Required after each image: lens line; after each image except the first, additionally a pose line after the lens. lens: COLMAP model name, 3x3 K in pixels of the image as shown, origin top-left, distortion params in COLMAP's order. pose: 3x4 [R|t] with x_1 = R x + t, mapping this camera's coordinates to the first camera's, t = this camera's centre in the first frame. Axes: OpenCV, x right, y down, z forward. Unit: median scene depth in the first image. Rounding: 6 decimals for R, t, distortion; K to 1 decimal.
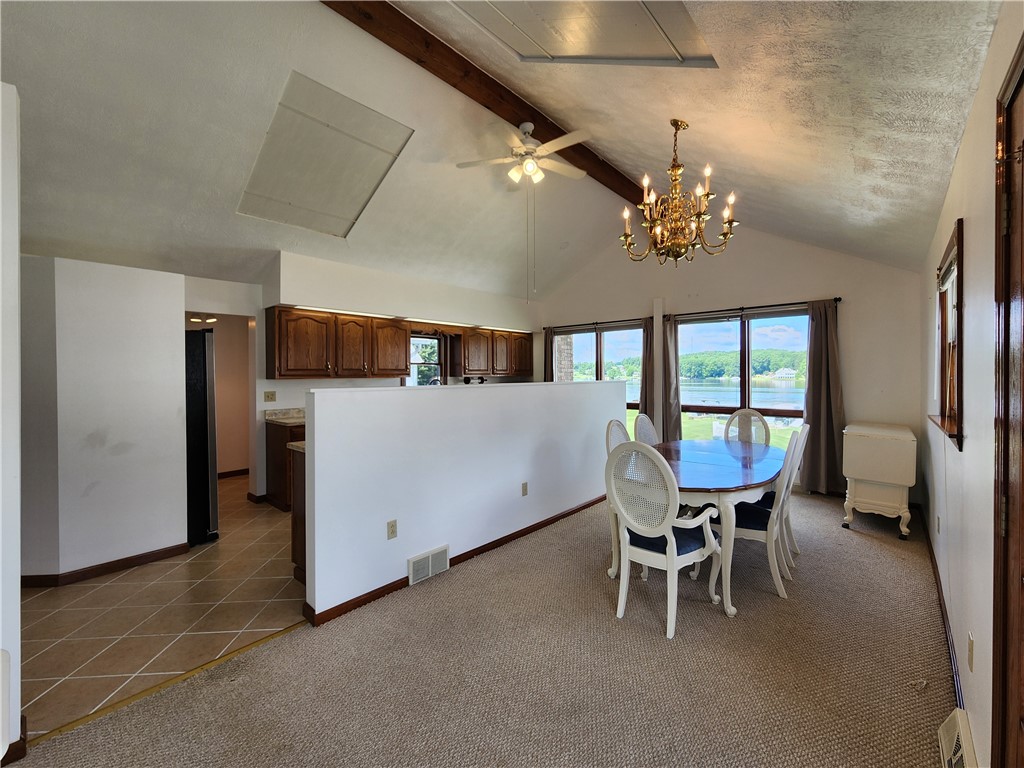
lens RADIAL K [[423.3, 0, 515.7], [0, 423.3, 379.2], [0, 0, 1]] dist [0.000117, 0.000297]
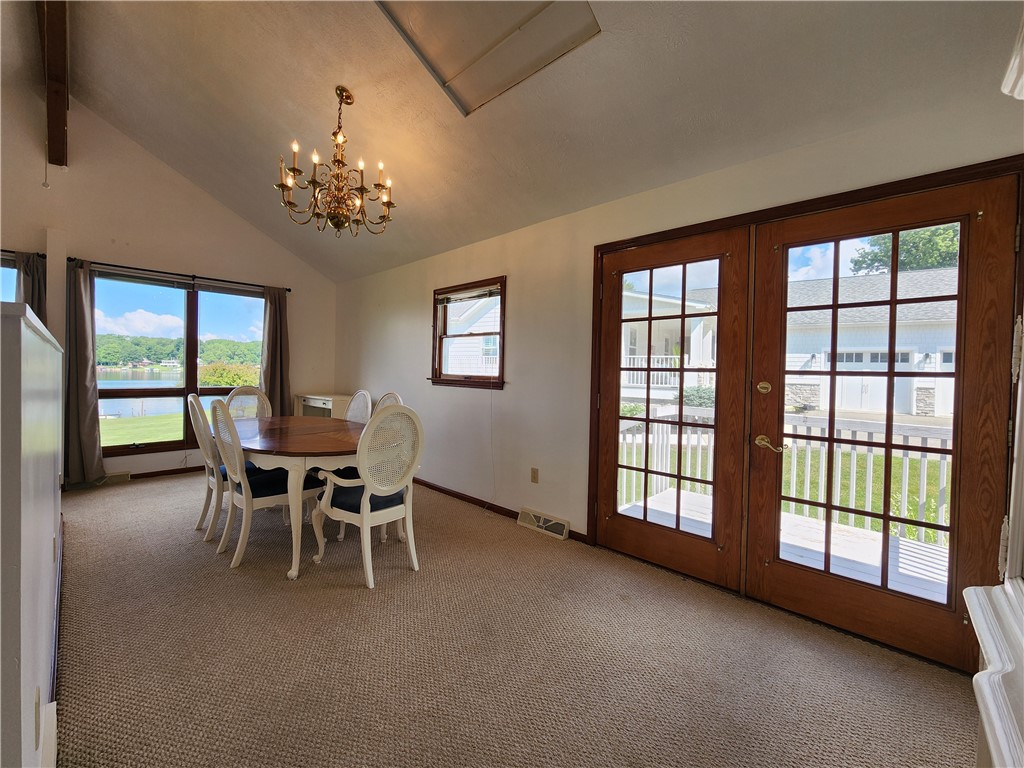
lens RADIAL K [[423.3, 0, 506.5], [0, 423.3, 378.1], [0, 0, 1]] dist [0.000117, 0.000297]
pose [[0.041503, -0.016421, 0.999003, -0.329699], [-0.008784, 0.999820, 0.016800, 0.025549], [-0.999100, -0.009473, 0.041351, 0.298503]]
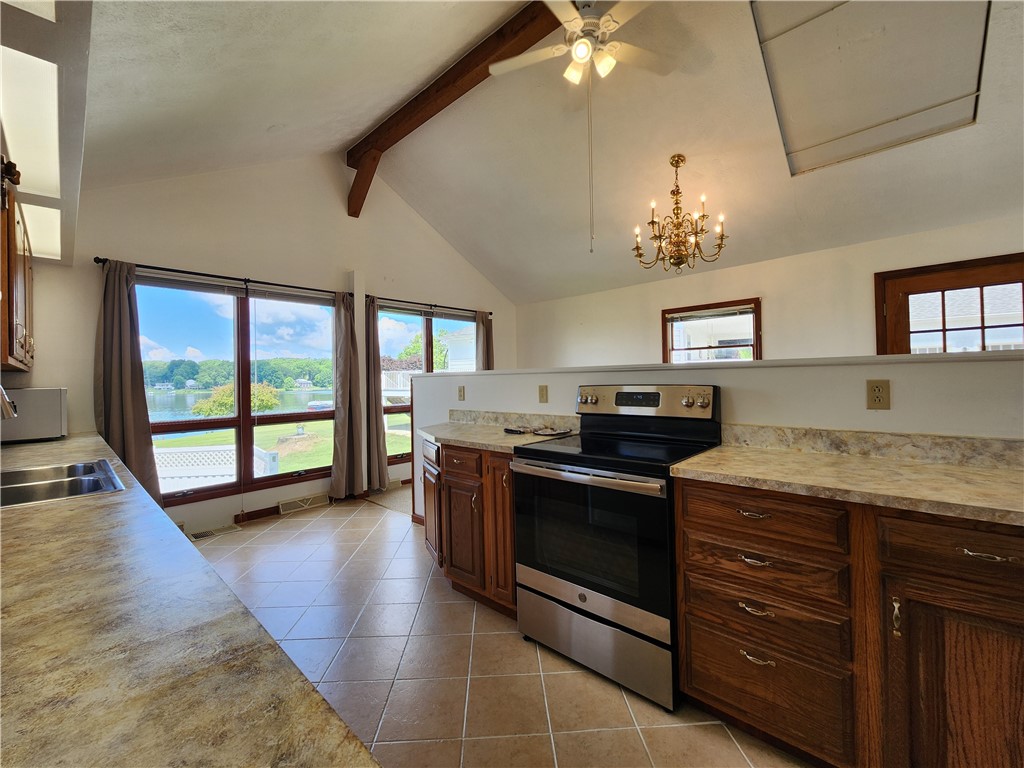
lens RADIAL K [[423.3, 0, 504.2], [0, 423.3, 381.3], [0, 0, 1]] dist [0.000117, 0.000297]
pose [[0.033515, -0.002621, 0.999435, -0.479342], [0.029607, 0.999560, 0.001629, 0.018742], [-0.999000, 0.029536, 0.033578, 0.789266]]
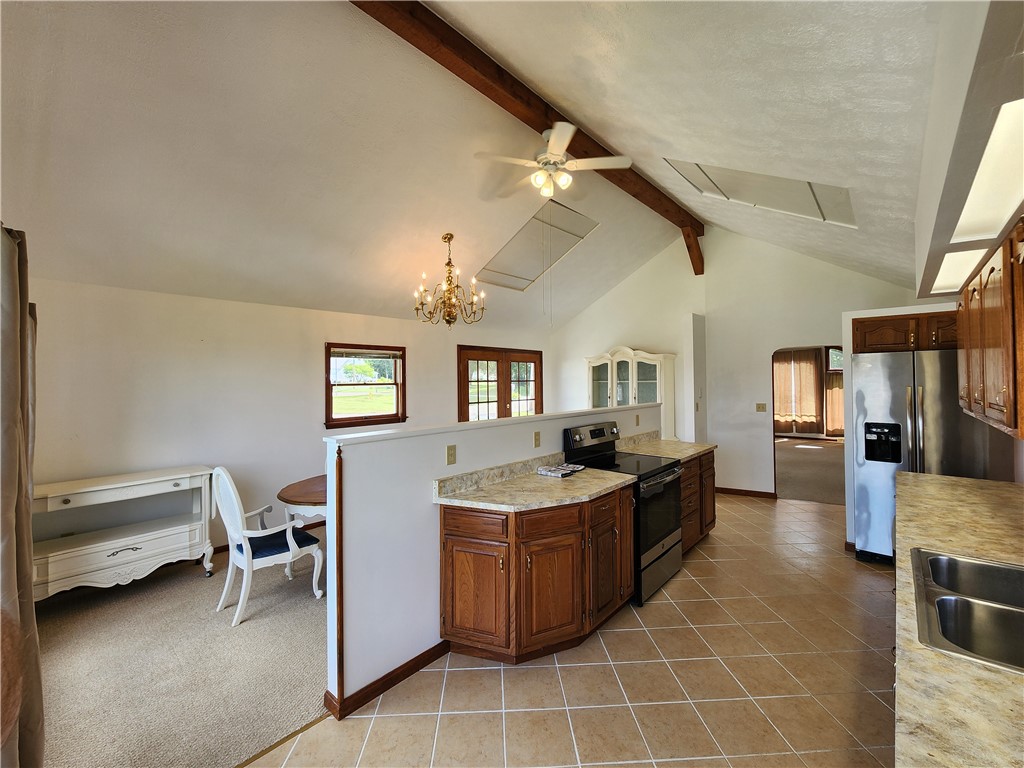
lens RADIAL K [[425.0, 0, 514.5], [0, 425.0, 380.3], [0, 0, 1]] dist [0.000956, -0.000037]
pose [[-0.999868, 0.014234, 0.007878, 0.066616], [0.014317, 0.999840, 0.010694, -0.051771], [-0.007724, 0.010805, -0.999912, 1.346692]]
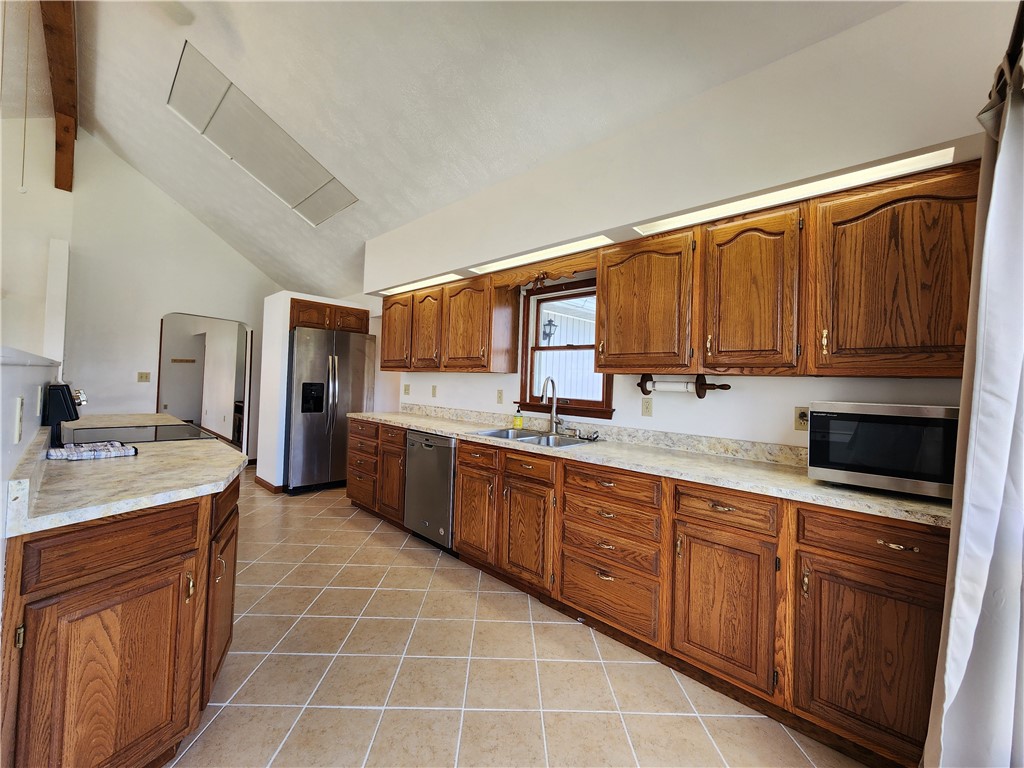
lens RADIAL K [[423.3, 0, 514.6], [0, 423.3, 376.2], [0, 0, 1]] dist [0.000117, 0.000297]
pose [[-0.038291, -0.008672, -0.999229, 0.335837], [-0.044370, 0.998991, -0.006970, 0.004940], [0.998281, 0.044069, -0.038637, 1.115027]]
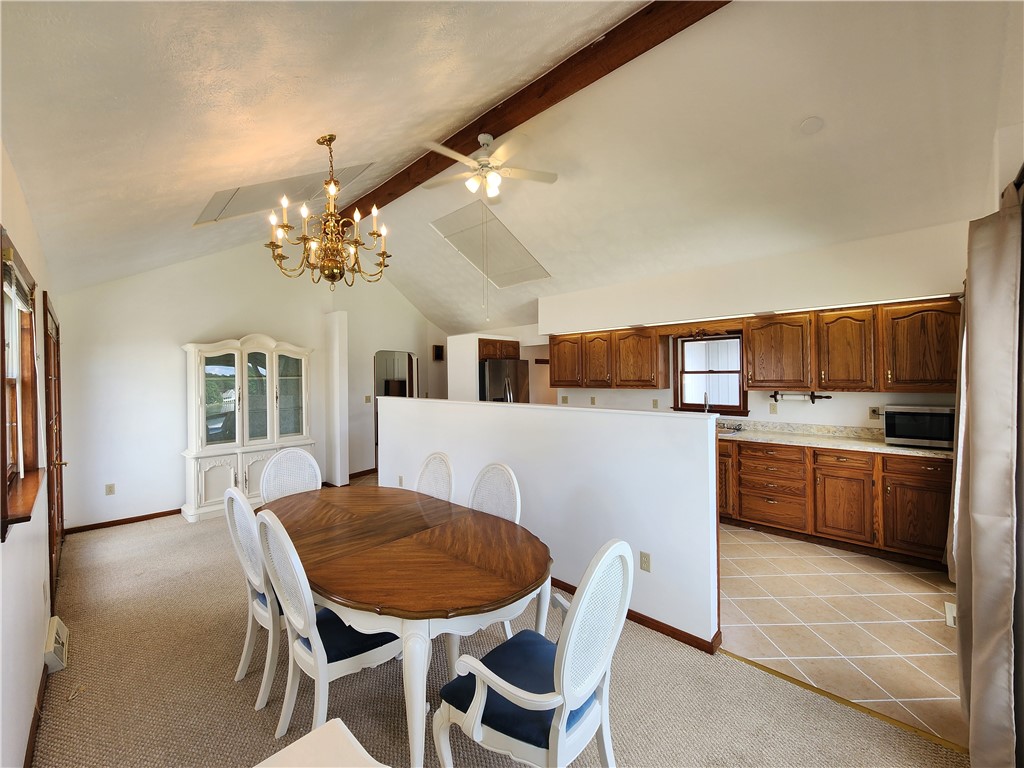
lens RADIAL K [[423.3, 0, 514.3], [0, 423.3, 376.5], [0, 0, 1]] dist [0.000117, 0.000297]
pose [[-0.033478, 0.011975, -0.999368, 0.691273], [0.002909, 0.999925, 0.011885, -0.044418], [0.999435, -0.002509, -0.033510, 0.767903]]
